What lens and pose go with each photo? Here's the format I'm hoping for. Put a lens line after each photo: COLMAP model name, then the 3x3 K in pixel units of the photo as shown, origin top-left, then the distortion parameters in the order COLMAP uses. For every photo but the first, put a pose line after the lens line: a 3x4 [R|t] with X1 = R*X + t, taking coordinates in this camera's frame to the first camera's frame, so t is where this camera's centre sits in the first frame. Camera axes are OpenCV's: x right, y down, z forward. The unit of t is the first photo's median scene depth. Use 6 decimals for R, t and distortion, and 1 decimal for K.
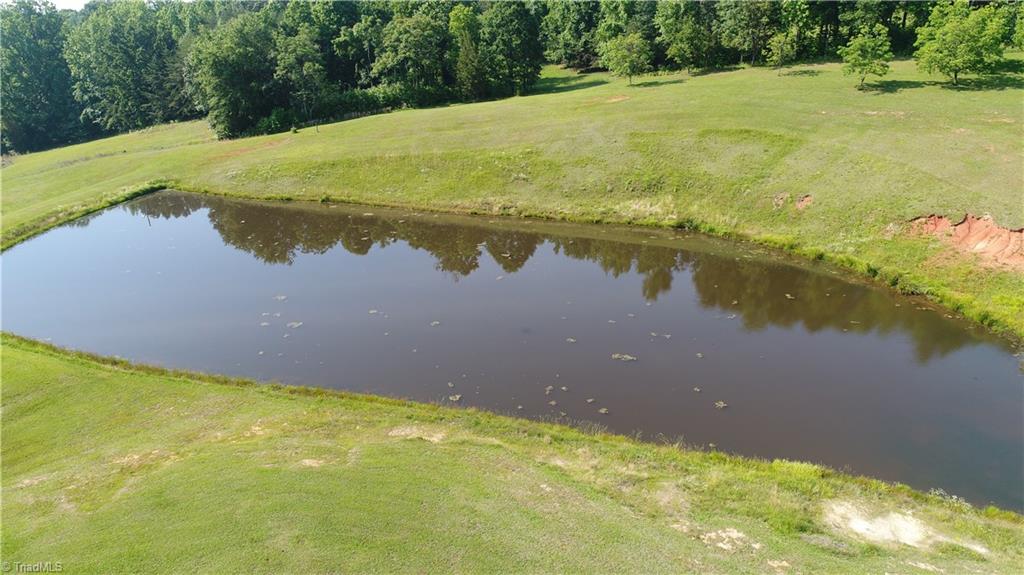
lens RADIAL K [[687.7, 0, 513.0], [0, 687.7, 291.9], [0, 0, 1]] dist [0.002974, -0.001458]
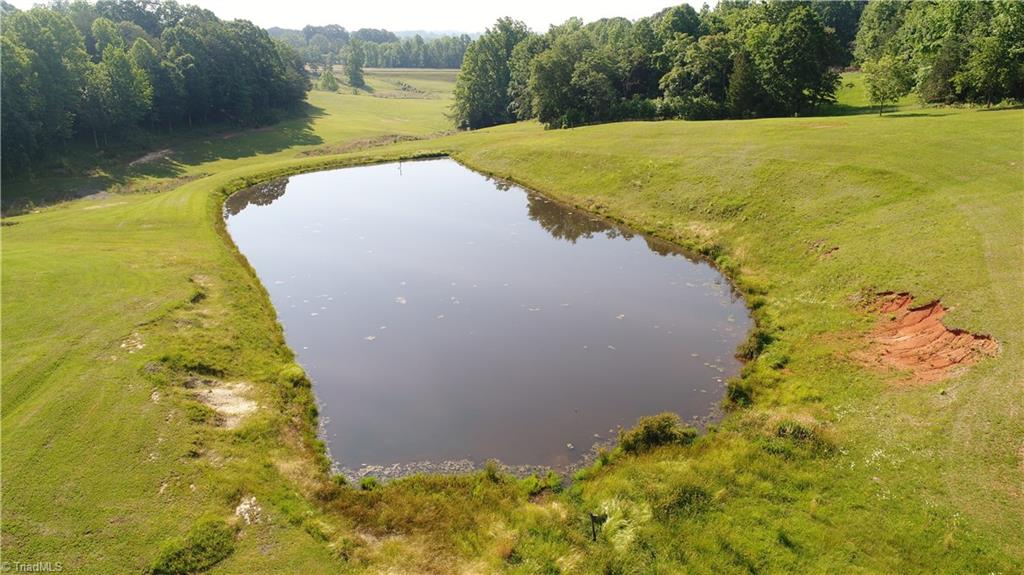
lens RADIAL K [[687.7, 0, 513.0], [0, 687.7, 291.9], [0, 0, 1]] dist [0.002974, -0.001458]
pose [[0.699537, 0.258520, -0.666194, 0.501204], [-0.276586, 0.957556, 0.081156, -0.034302], [0.658899, 0.127489, 0.741349, 0.098681]]
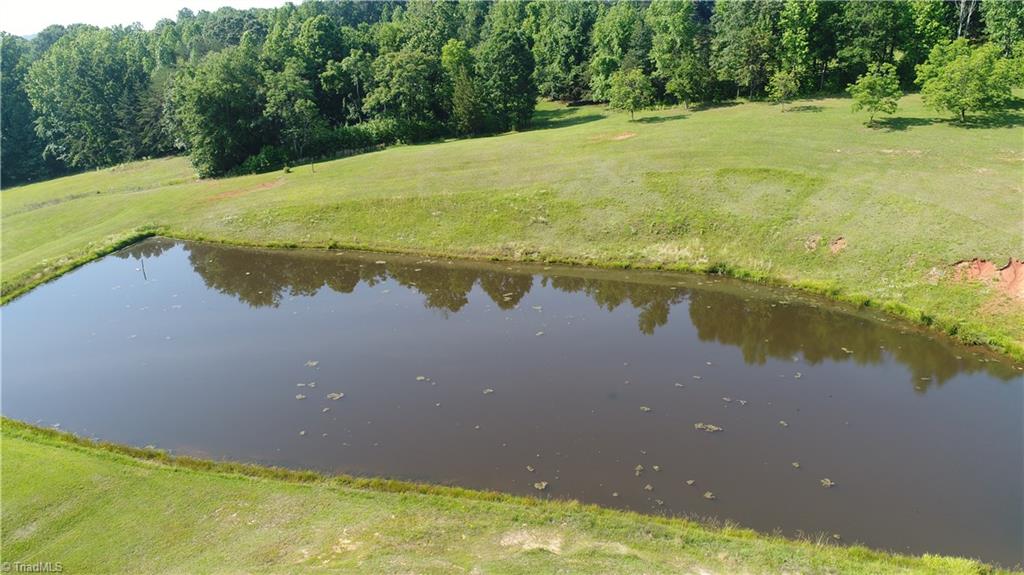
lens RADIAL K [[687.7, 0, 513.0], [0, 687.7, 291.9], [0, 0, 1]] dist [0.002974, -0.001458]
pose [[0.997664, -0.021131, 0.064956, -0.073444], [0.023138, 0.999273, -0.030299, -0.030741], [-0.064268, 0.031731, 0.997428, 0.035400]]
